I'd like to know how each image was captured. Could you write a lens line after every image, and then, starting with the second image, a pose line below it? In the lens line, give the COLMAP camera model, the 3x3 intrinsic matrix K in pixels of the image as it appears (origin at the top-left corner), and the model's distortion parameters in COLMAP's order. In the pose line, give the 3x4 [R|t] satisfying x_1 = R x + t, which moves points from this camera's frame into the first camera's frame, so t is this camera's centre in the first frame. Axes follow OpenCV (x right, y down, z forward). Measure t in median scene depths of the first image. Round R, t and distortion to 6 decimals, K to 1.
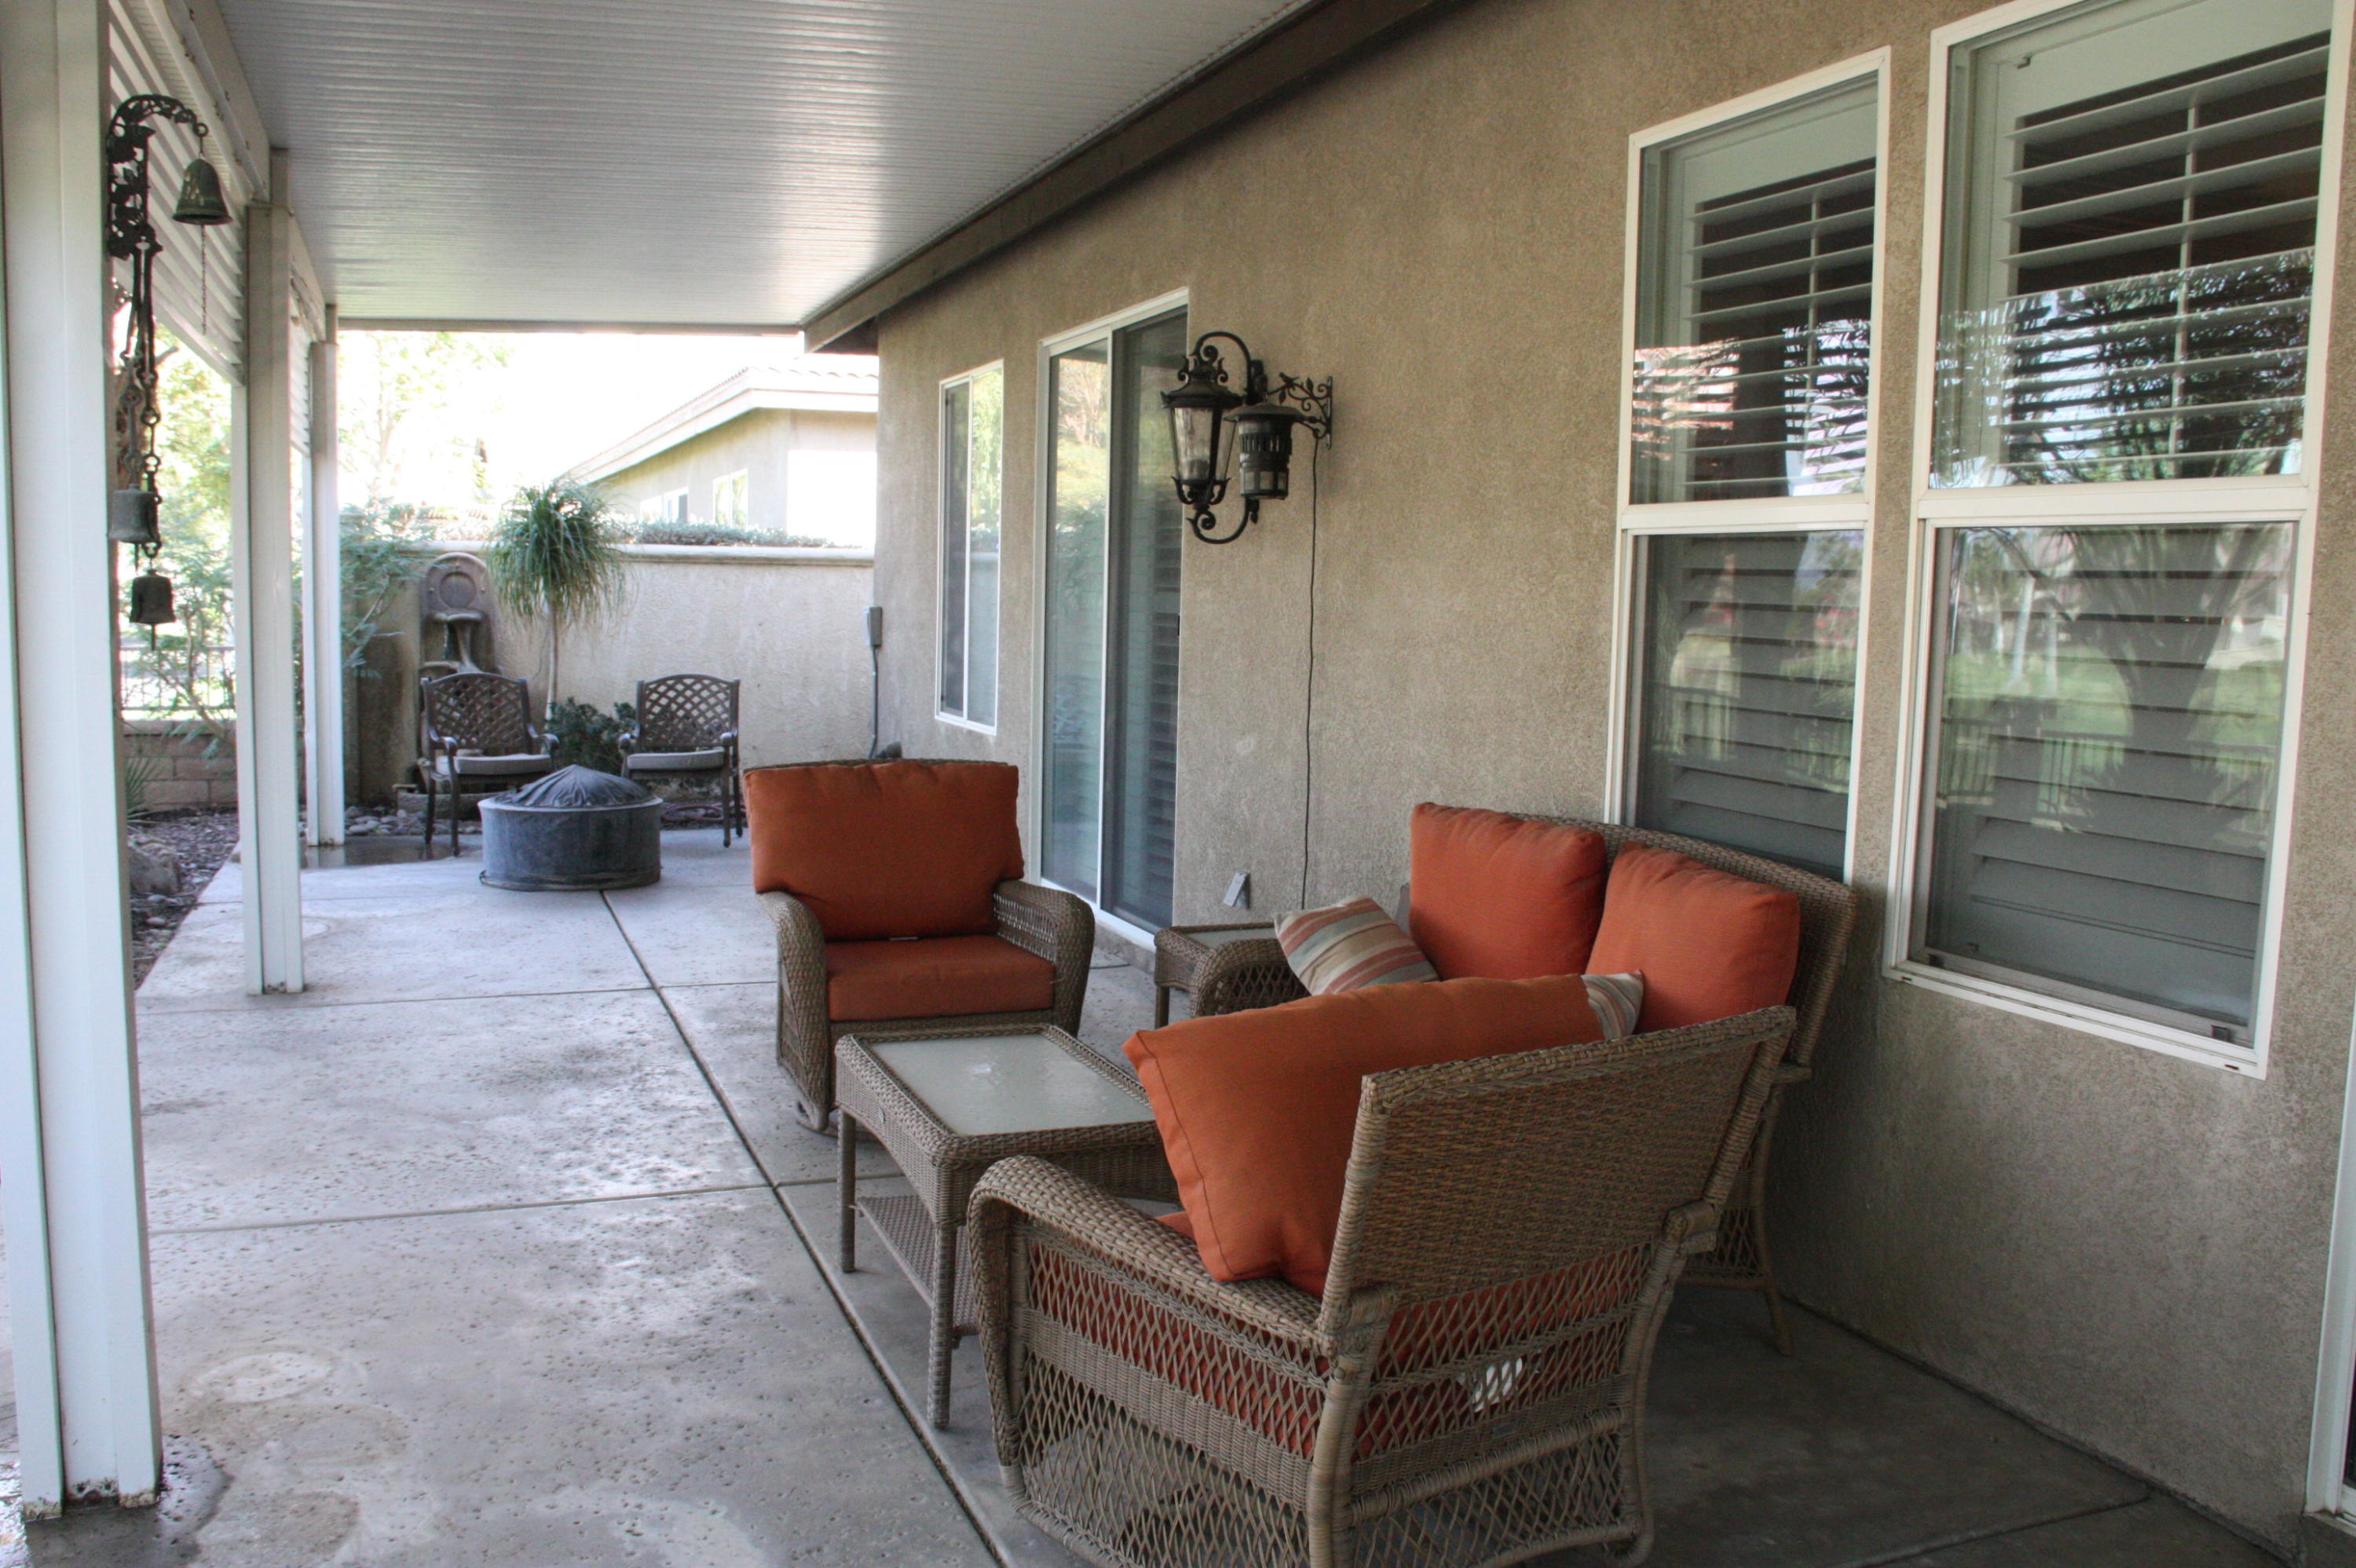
lens RADIAL K [[1952.6, 0, 1171.4], [0, 1952.6, 791.5], [0, 0, 1]] dist [-0.181672, 0.145752]
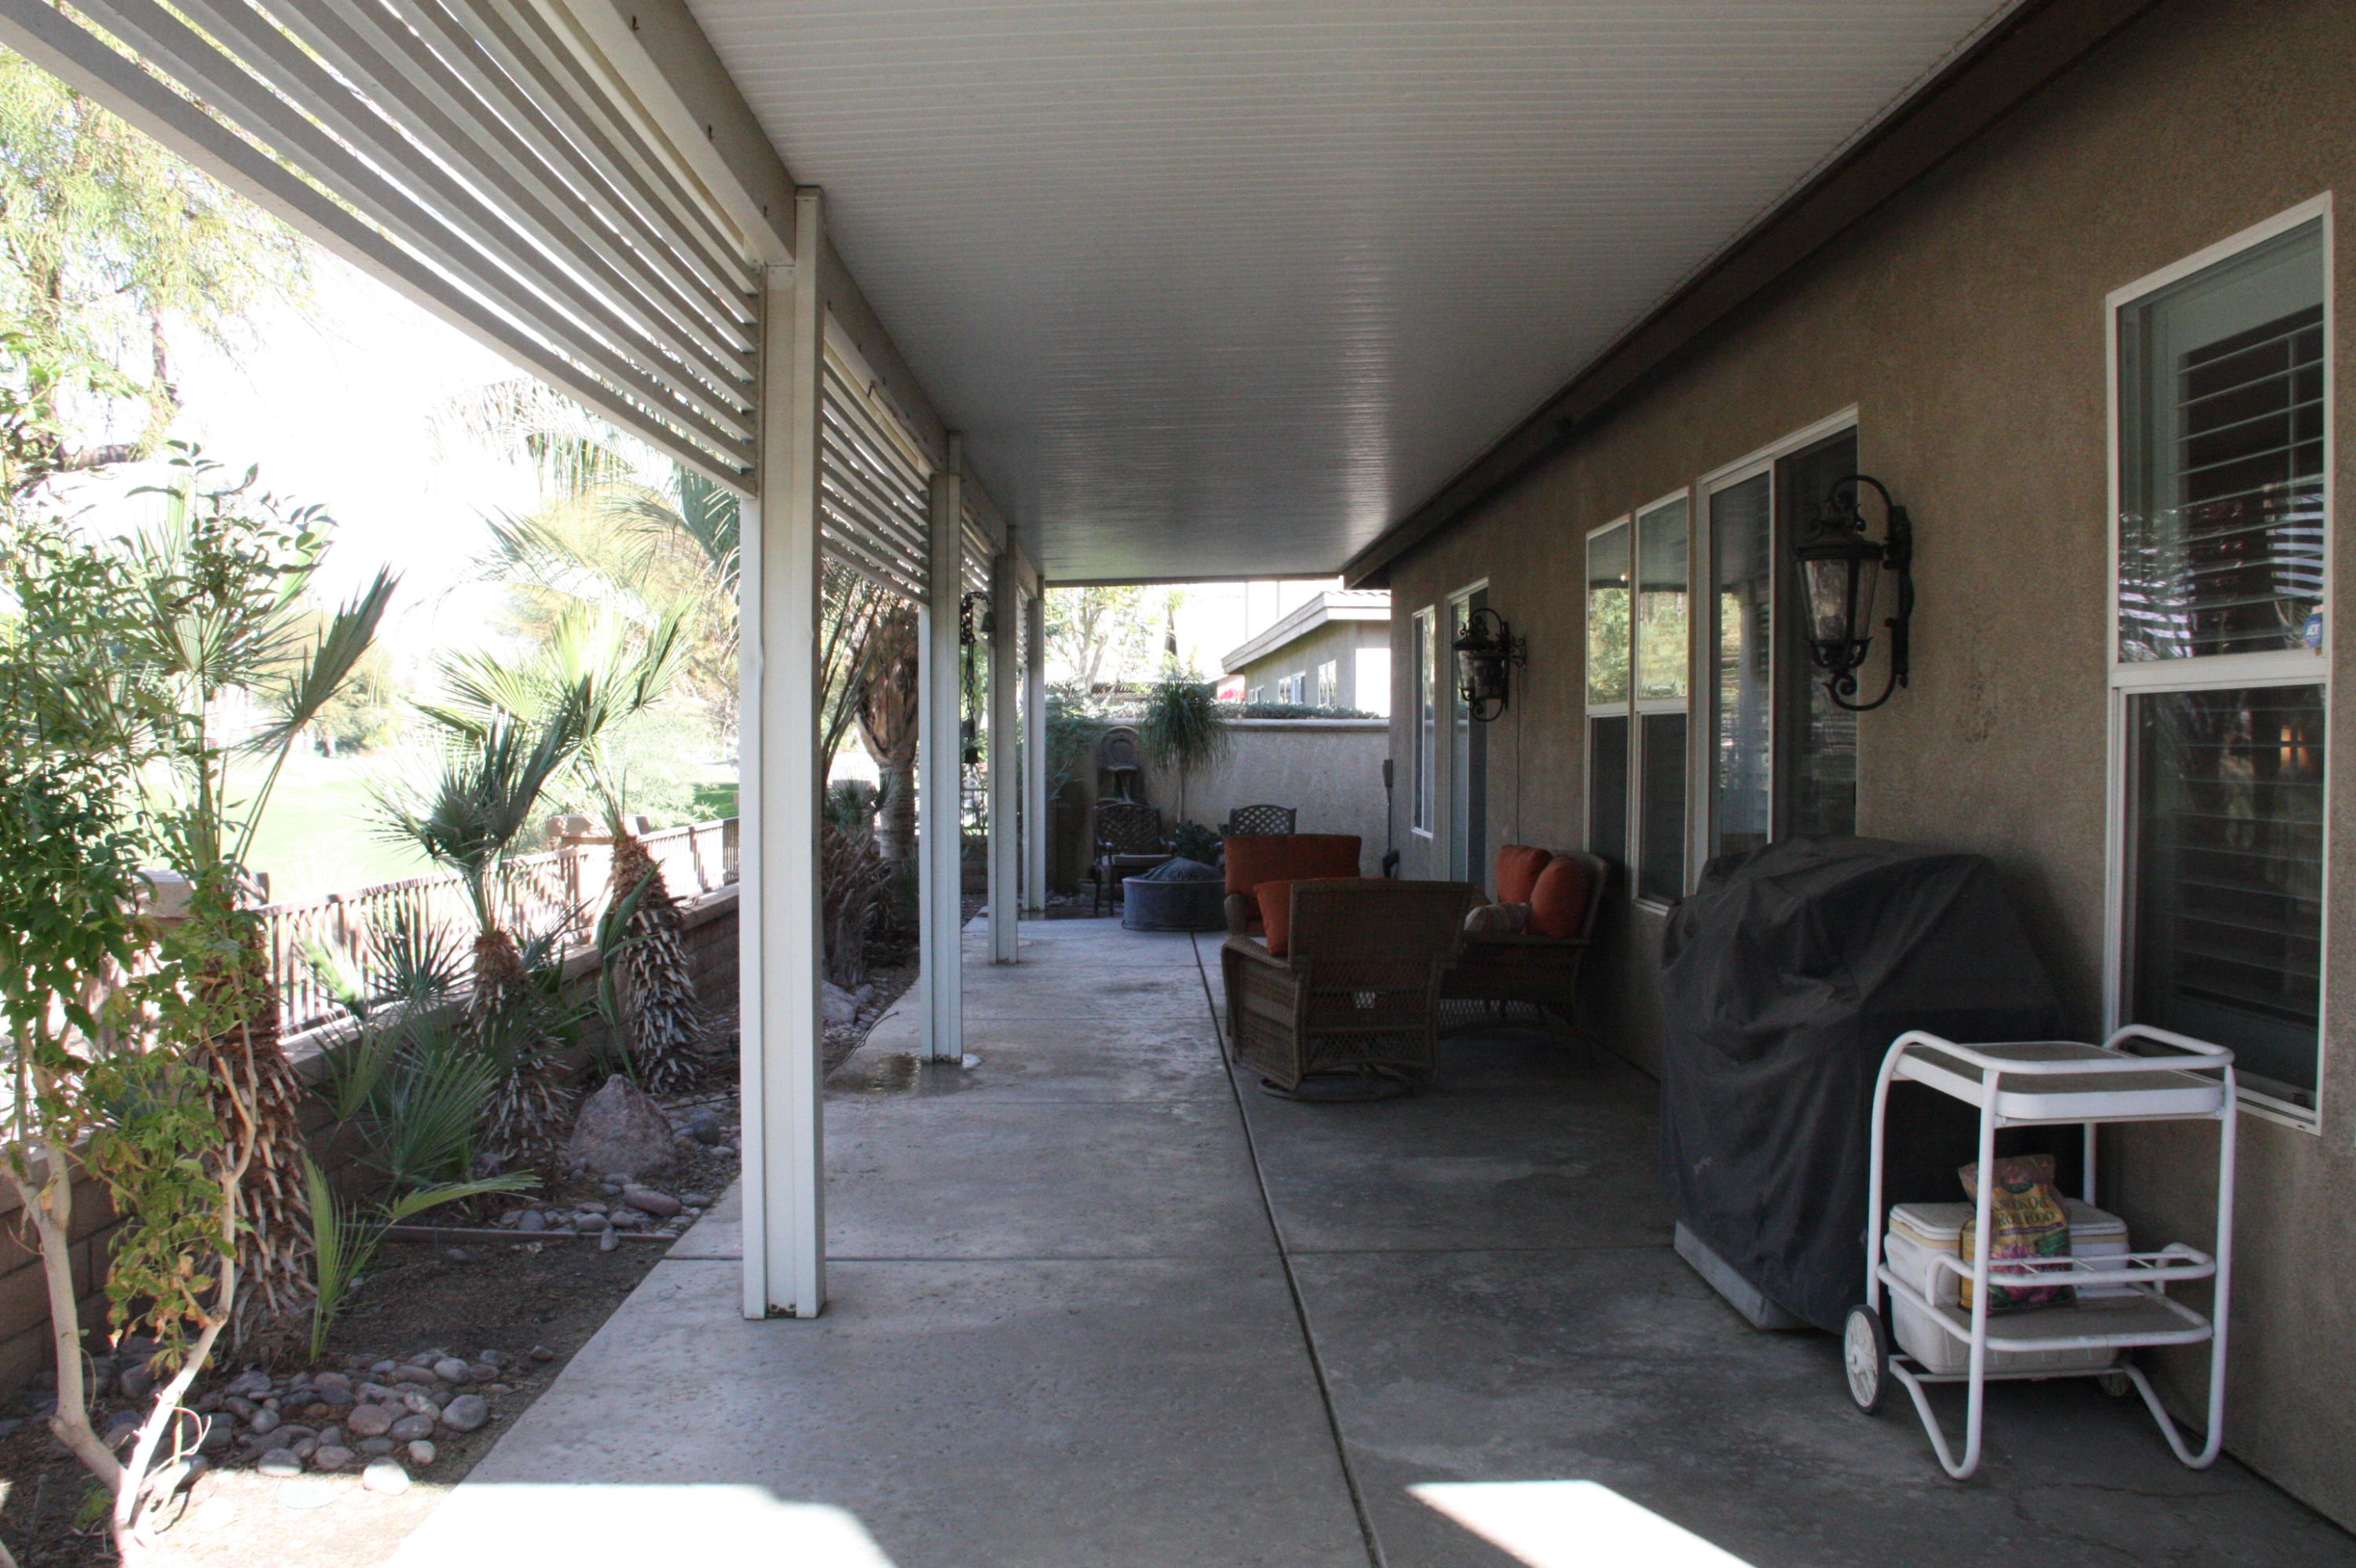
lens RADIAL K [[2048.8, 0, 1183.5], [0, 2048.8, 879.2], [0, 0, 1]] dist [-0.197836, 0.174411]
pose [[0.938205, 0.004988, -0.346043, 0.249870], [-0.018843, 0.999149, -0.036687, 0.058493], [0.345565, 0.040941, 0.937501, -0.534562]]
